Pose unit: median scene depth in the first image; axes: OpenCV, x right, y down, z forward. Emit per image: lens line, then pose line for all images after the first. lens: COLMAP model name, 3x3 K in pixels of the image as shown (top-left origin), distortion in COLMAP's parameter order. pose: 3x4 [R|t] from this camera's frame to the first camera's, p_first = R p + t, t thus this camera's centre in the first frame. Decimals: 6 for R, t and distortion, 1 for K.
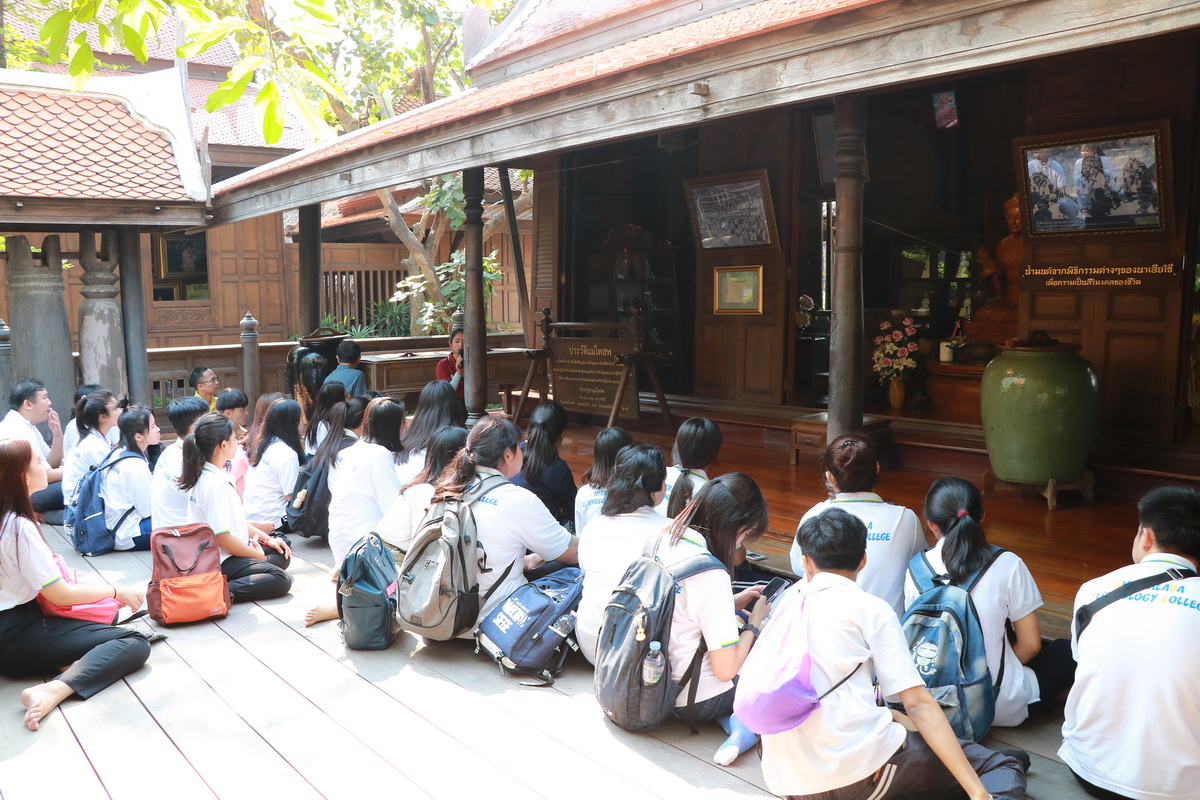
lens RADIAL K [[984.8, 0, 601.2], [0, 984.8, 405.1], [0, 0, 1]] dist [-0.131777, 0.015131]
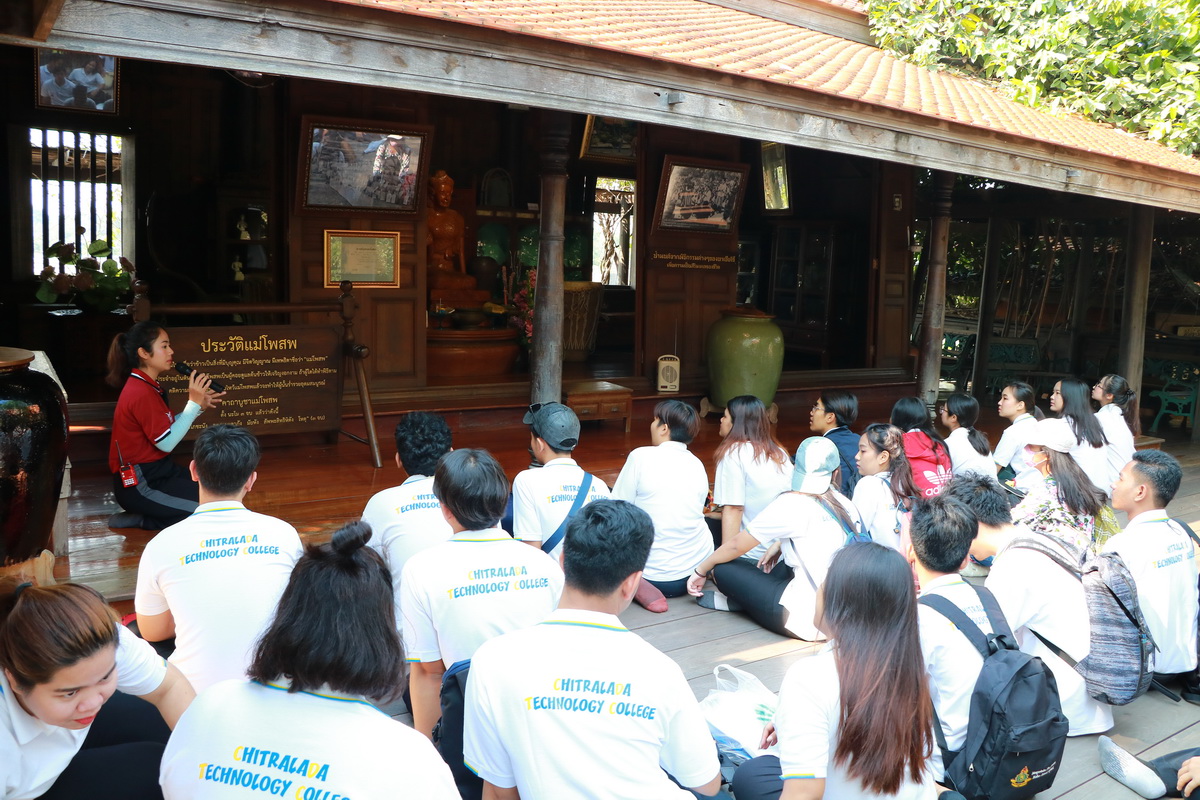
lens RADIAL K [[984.8, 0, 600.7], [0, 984.8, 397.1], [0, 0, 1]] dist [-0.131777, 0.015131]
pose [[0.070281, -0.126622, 0.989458, -0.984640], [0.065740, 0.990342, 0.122066, -0.126030], [-0.995359, 0.056468, 0.077927, 1.056202]]
